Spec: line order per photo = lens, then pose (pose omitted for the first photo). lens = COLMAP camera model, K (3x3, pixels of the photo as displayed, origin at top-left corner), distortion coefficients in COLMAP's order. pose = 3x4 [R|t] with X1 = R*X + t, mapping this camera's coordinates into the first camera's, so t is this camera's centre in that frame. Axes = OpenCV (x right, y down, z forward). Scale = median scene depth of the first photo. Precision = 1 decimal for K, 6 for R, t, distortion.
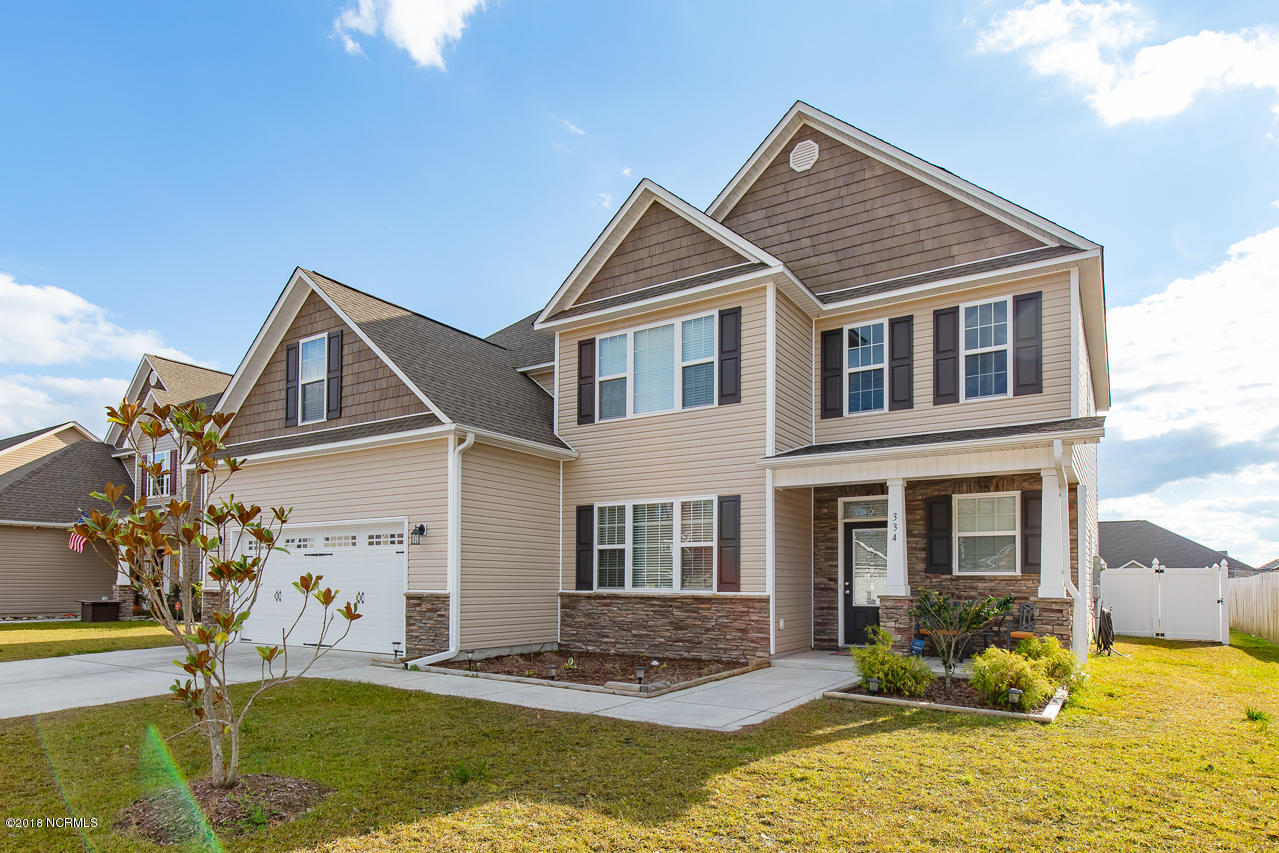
lens RADIAL K [[747.8, 0, 613.4], [0, 747.8, 565.4], [0, 0, 1]] dist [0.002546, 0.000324]
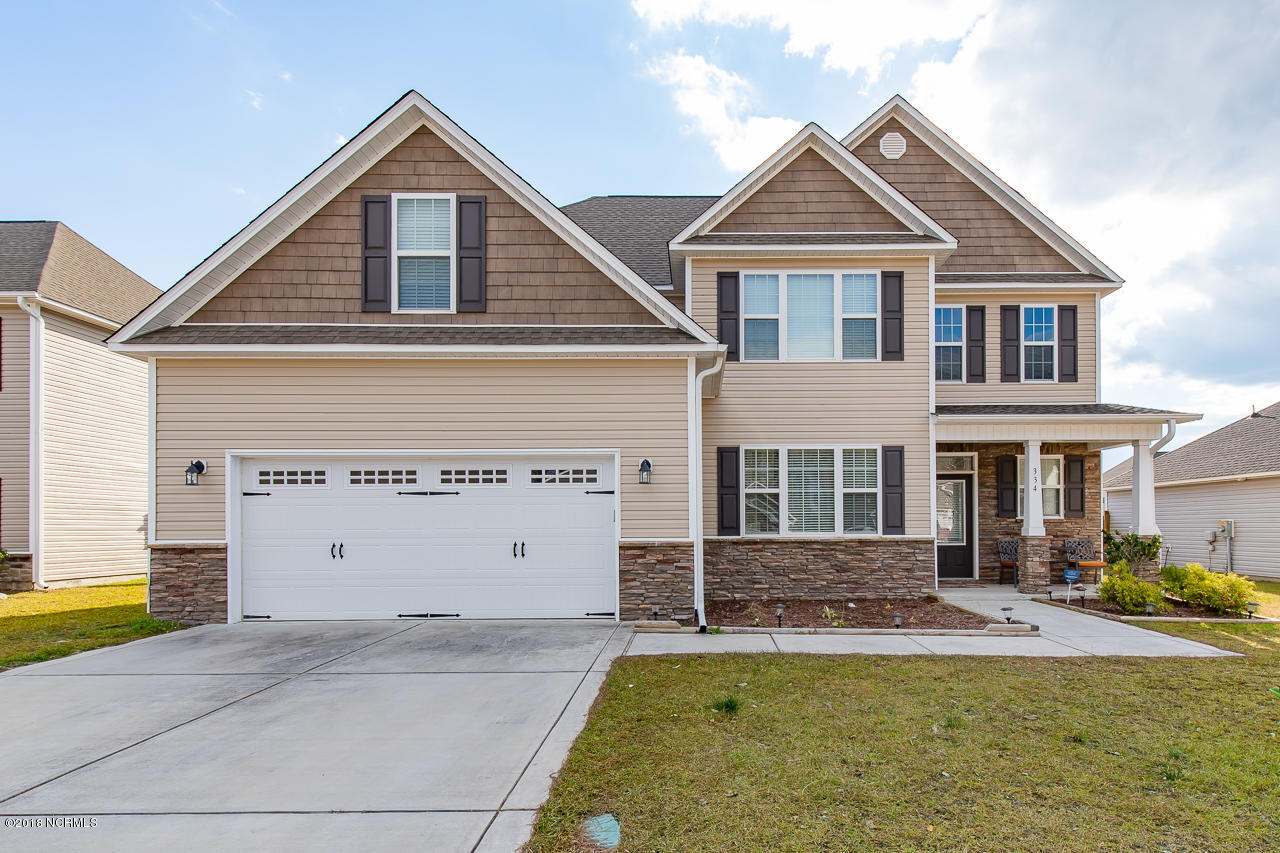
lens RADIAL K [[685.8, 0, 703.2], [0, 685.8, 523.0], [0, 0, 1]] dist [0.006180, 0.000144]
pose [[0.831820, -0.005704, 0.555016, -0.606990], [-0.003865, 0.999863, 0.016068, 0.003248], [-0.555032, -0.015511, 0.831684, 0.318005]]
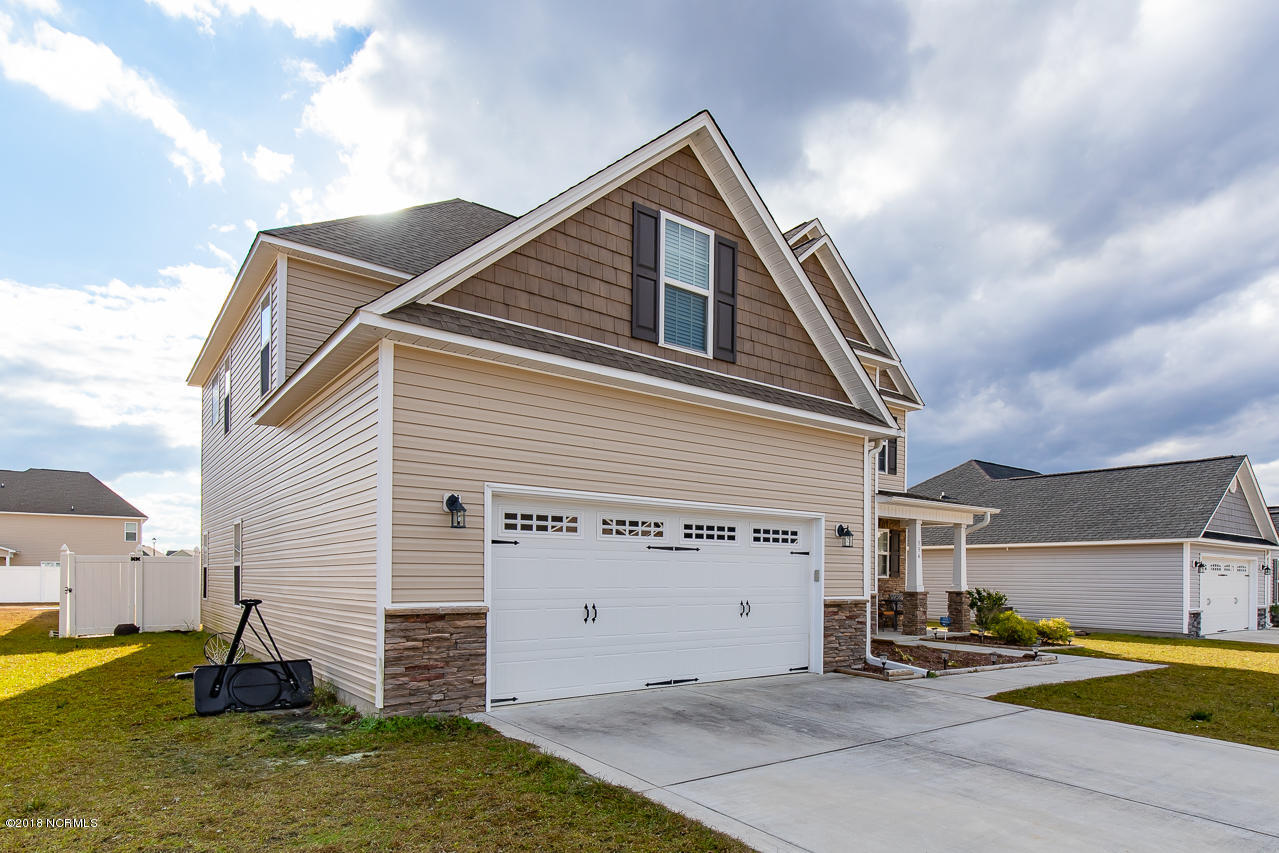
lens RADIAL K [[727.6, 0, 637.6], [0, 727.6, 572.8], [0, 0, 1]] dist [0.022769, 0.000158]
pose [[0.338586, 0.001680, 0.940934, -1.140167], [-0.028775, 0.999549, 0.008569, 0.003114], [-0.940495, -0.029977, 0.338482, 0.900149]]
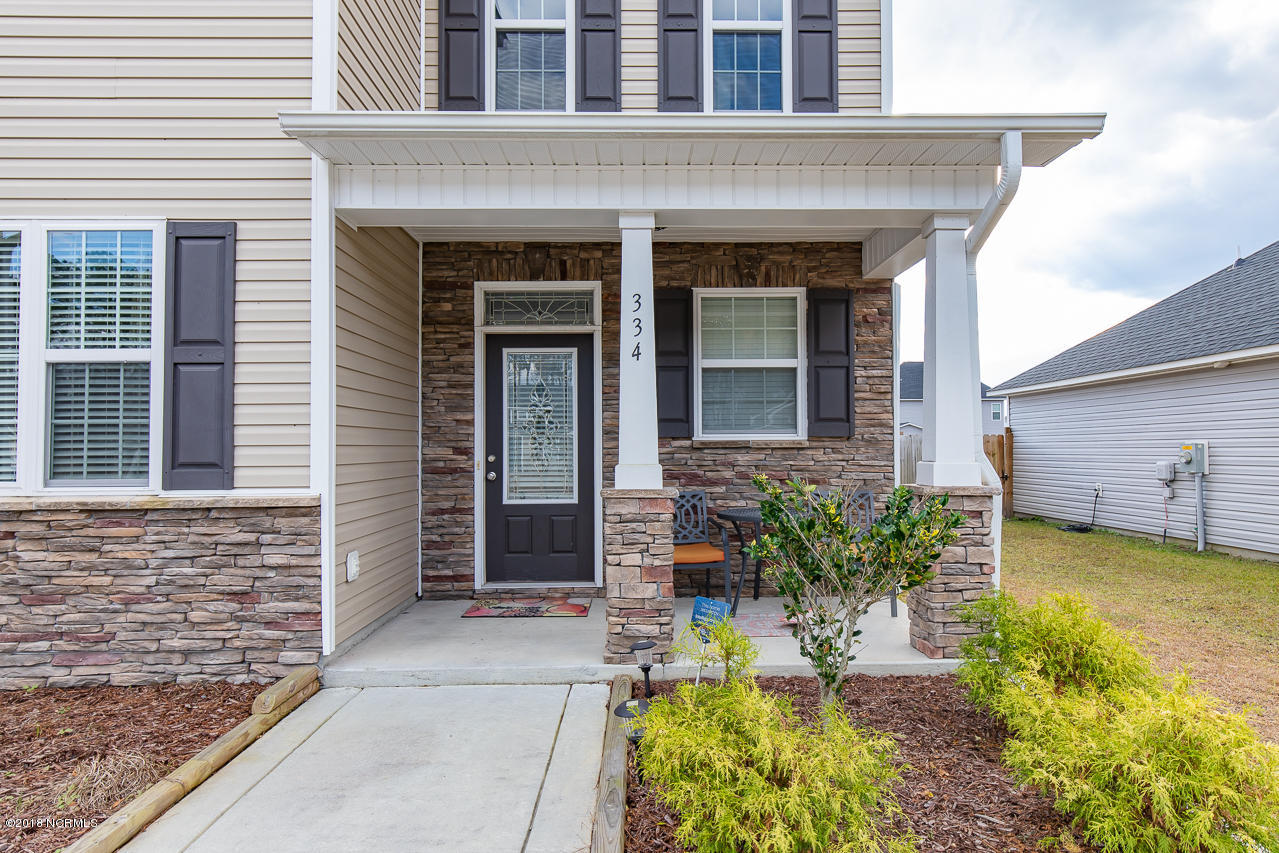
lens RADIAL K [[755.1, 0, 647.3], [0, 755.1, 431.3], [0, 0, 1]] dist [0.005466, 0.000336]
pose [[0.821442, 0.003293, 0.570282, 0.119990], [-0.002216, 0.999994, -0.002582, 0.007799], [-0.570287, 0.000857, 0.821445, 0.562129]]
